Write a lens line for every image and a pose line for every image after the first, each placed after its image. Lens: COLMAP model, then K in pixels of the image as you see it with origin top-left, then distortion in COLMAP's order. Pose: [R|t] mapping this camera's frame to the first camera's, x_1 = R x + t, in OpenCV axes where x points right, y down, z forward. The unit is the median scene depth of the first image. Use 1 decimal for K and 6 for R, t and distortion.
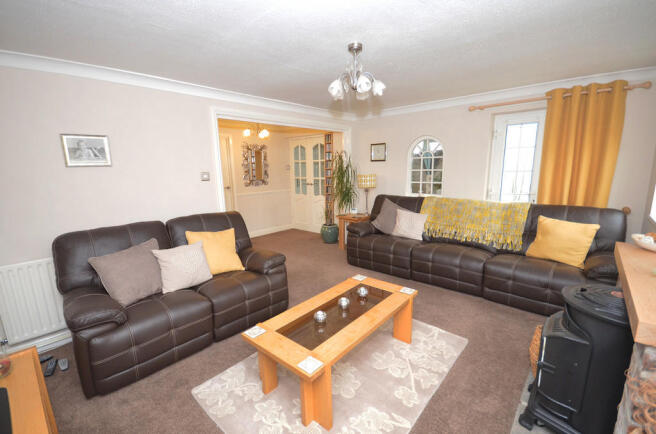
lens RADIAL K [[289.4, 0, 327.7], [0, 289.4, 218.8], [0, 0, 1]] dist [-0.000706, -0.003464]
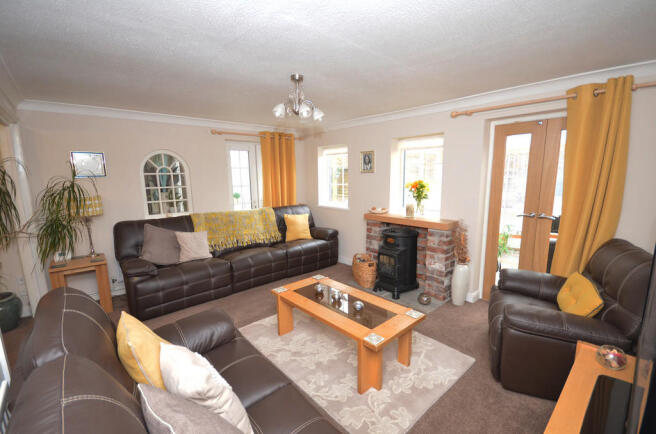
lens RADIAL K [[289.4, 0, 329.3], [0, 289.4, 221.1], [0, 0, 1]] dist [-0.000706, -0.003464]
pose [[0.111219, -0.139564, 0.983947, -0.676714], [0.187217, 0.975305, 0.117177, -0.098353], [-0.976002, 0.171179, 0.134601, 0.513959]]
